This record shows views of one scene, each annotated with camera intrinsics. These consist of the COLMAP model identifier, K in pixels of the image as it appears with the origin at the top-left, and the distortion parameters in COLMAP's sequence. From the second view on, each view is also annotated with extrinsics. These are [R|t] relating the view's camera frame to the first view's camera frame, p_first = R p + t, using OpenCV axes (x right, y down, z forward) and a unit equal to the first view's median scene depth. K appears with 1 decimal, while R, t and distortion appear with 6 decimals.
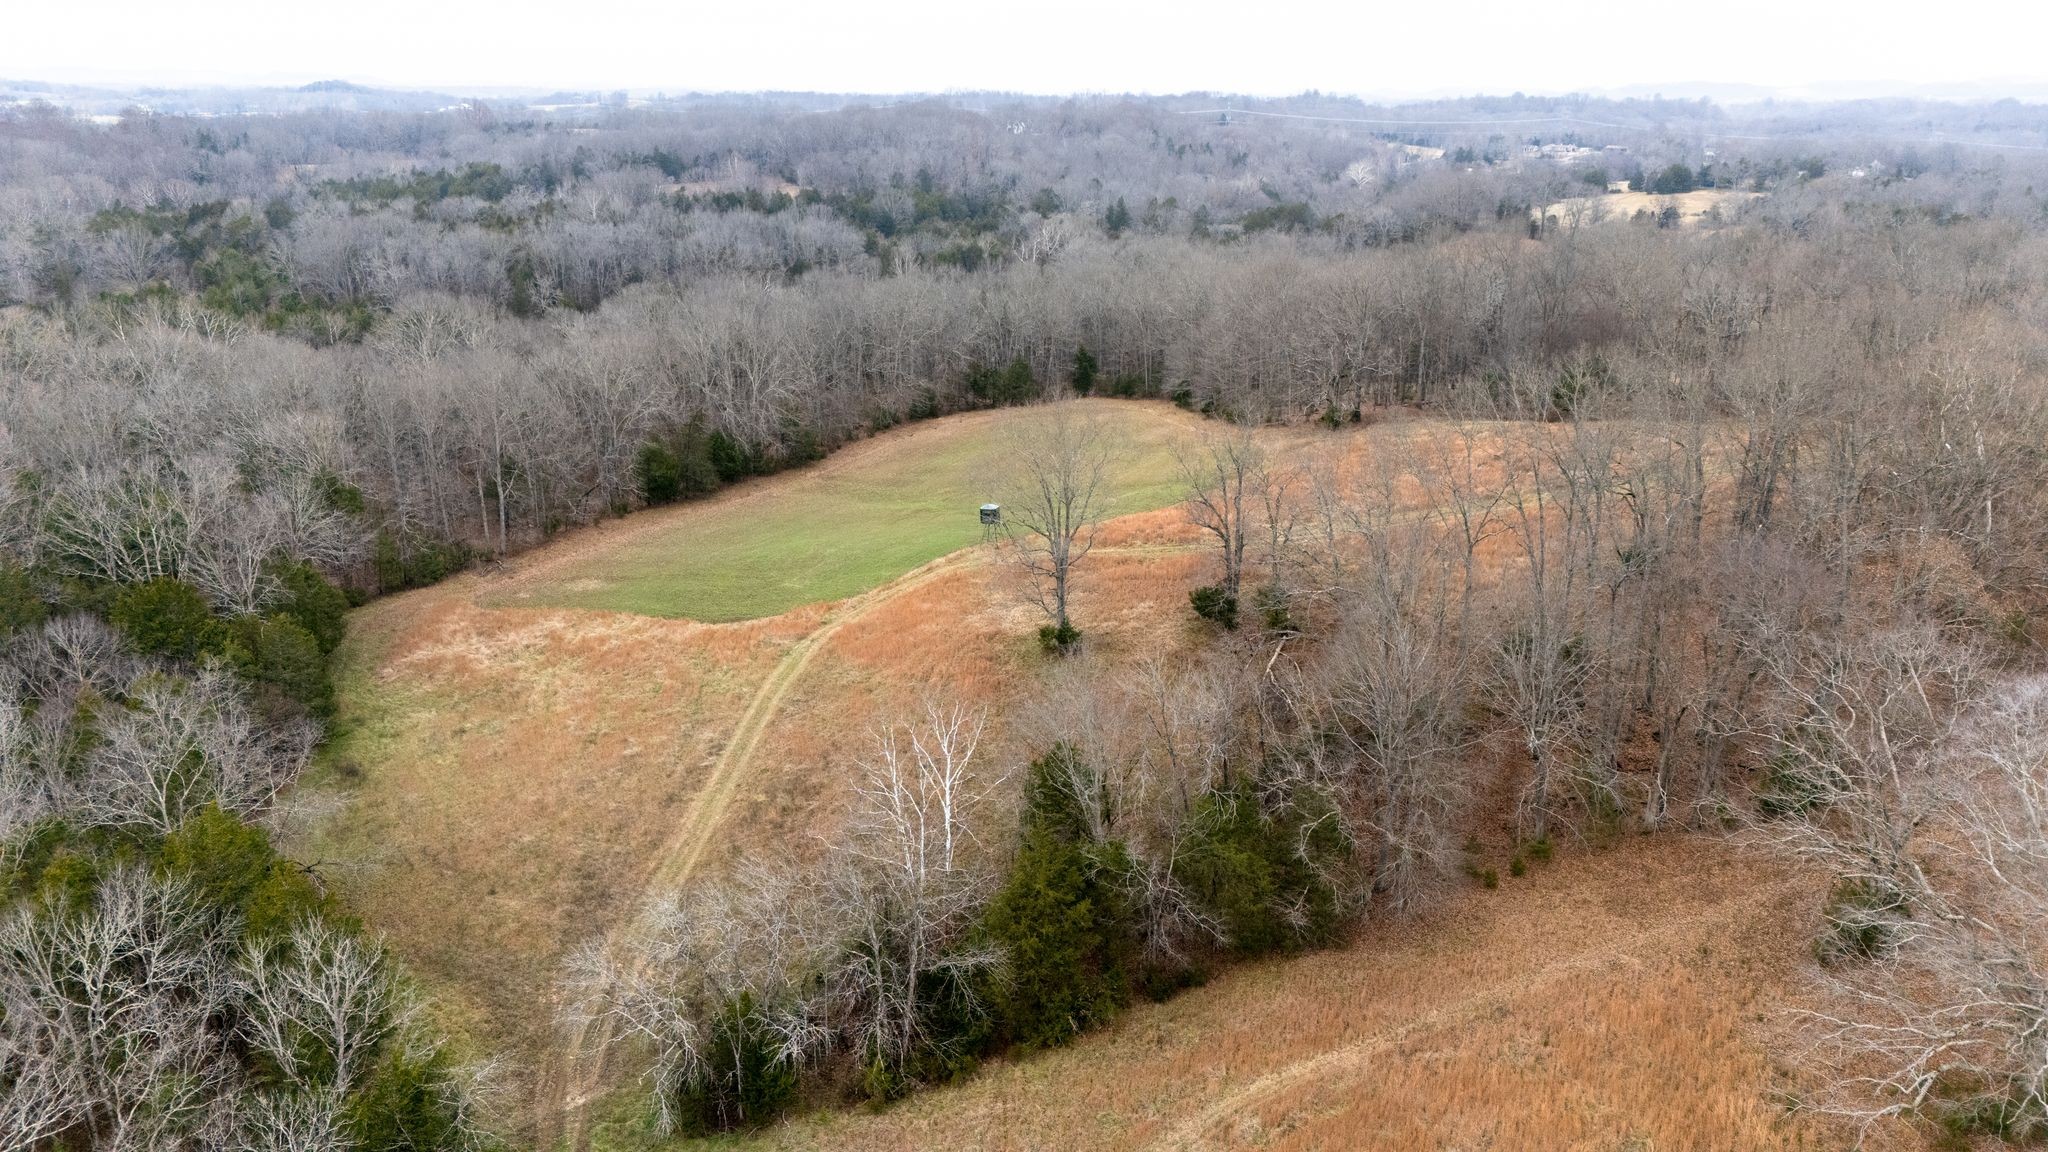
lens RADIAL K [[1499.2, 0, 1026.3], [0, 1499.2, 531.4], [0, 0, 1]] dist [0.074305, -0.069396]
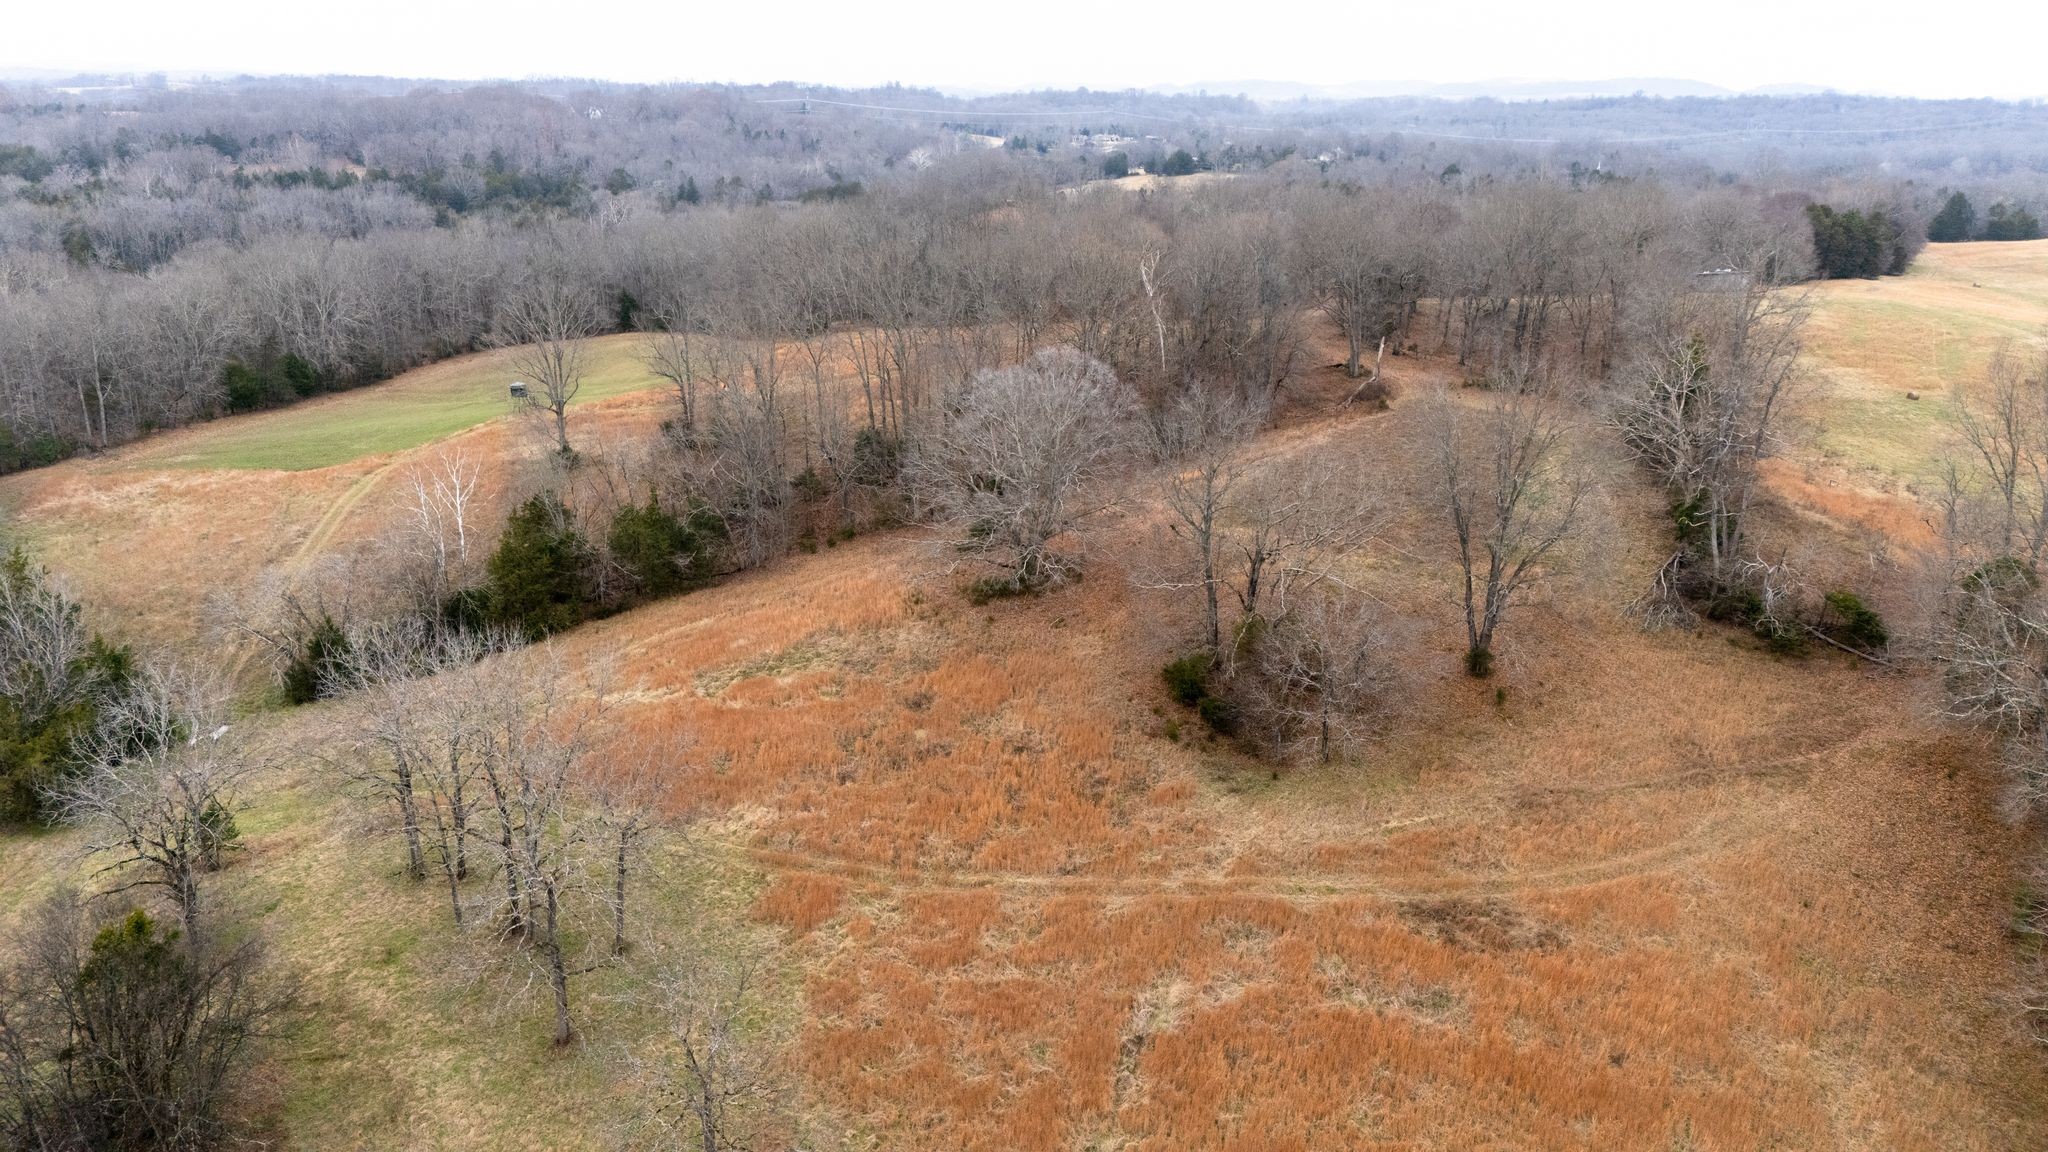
lens RADIAL K [[1499.2, 0, 1012.4], [0, 1499.2, 523.8], [0, 0, 1]] dist [0.074305, -0.069396]
pose [[0.970796, -0.059882, 0.232311, 0.019844], [0.059721, 0.998185, 0.007729, 0.029556], [-0.232352, 0.006370, 0.972611, -0.097504]]
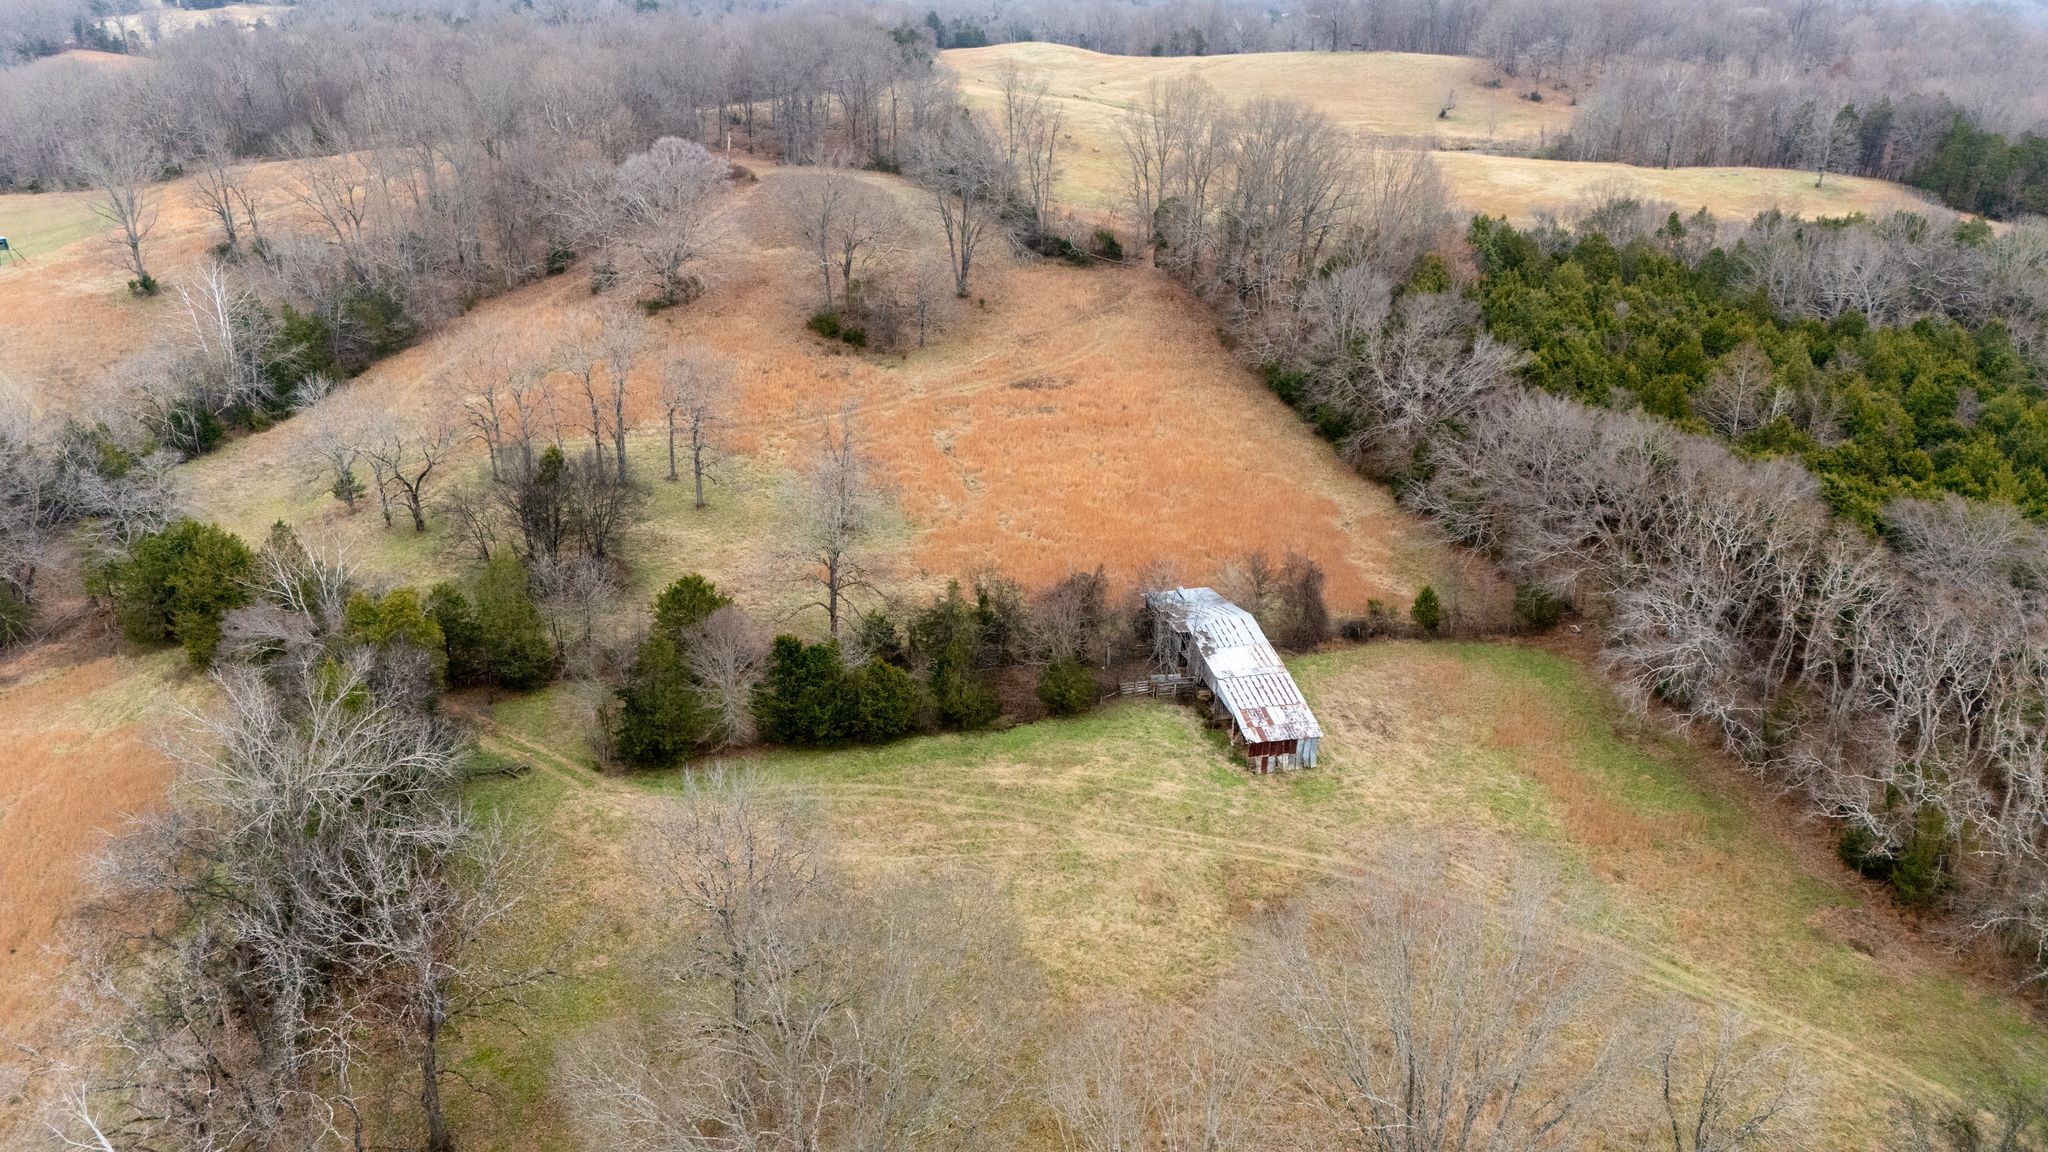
lens RADIAL K [[1499.2, 0, 1007.9], [0, 1499.2, 574.3], [0, 0, 1]] dist [0.074305, -0.069396]
pose [[0.626542, -0.304619, 0.717393, -0.133388], [0.205489, 0.952452, 0.224963, 0.037900], [-0.751811, 0.006467, 0.659347, -0.159375]]
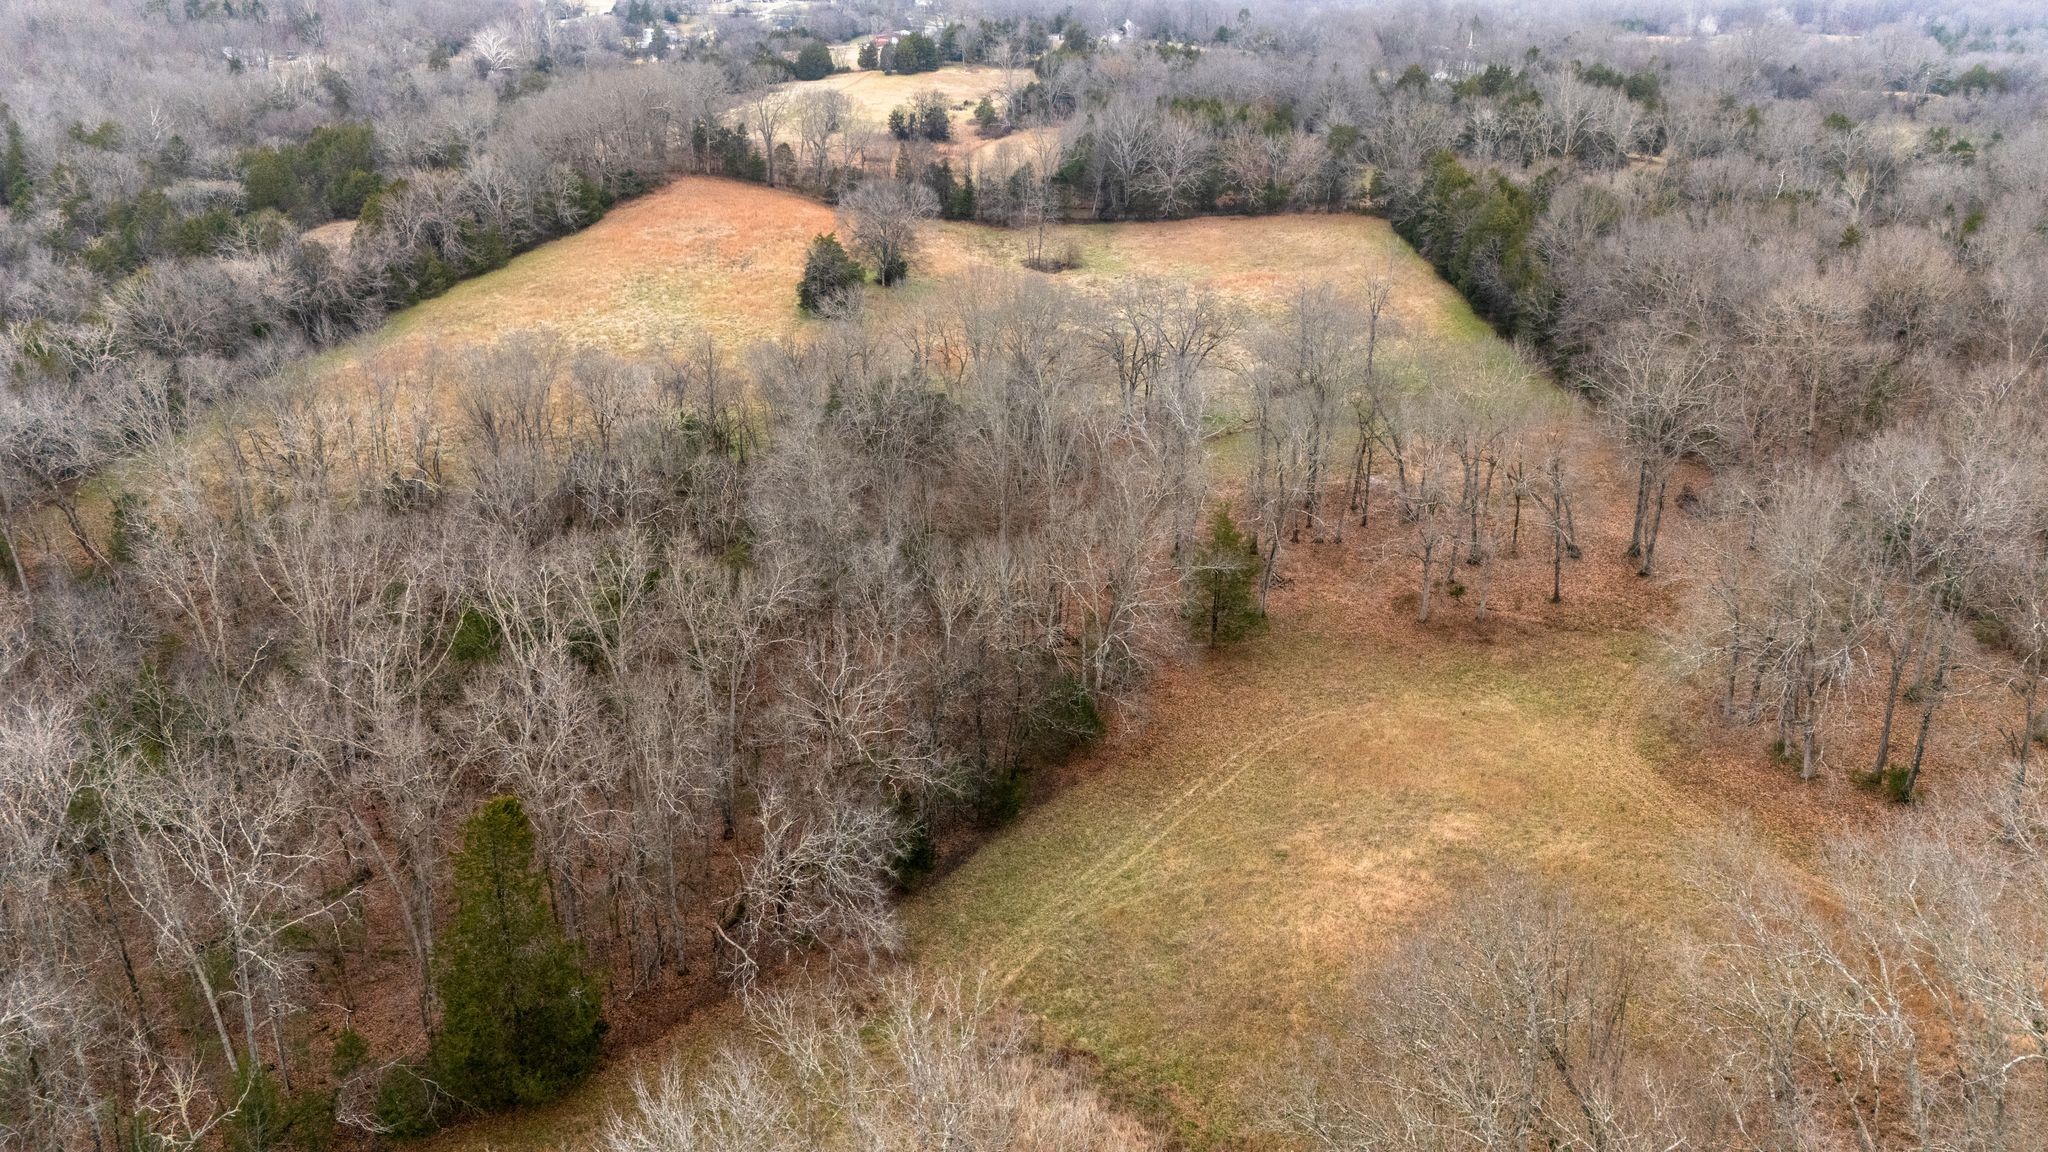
lens RADIAL K [[1499.2, 0, 1010.2], [0, 1499.2, 571.1], [0, 0, 1]] dist [0.074305, -0.069396]
pose [[0.881348, -0.185814, 0.434394, 0.103347], [0.131136, 0.979499, 0.152922, -0.096220], [-0.453904, -0.077813, 0.887647, 0.317301]]
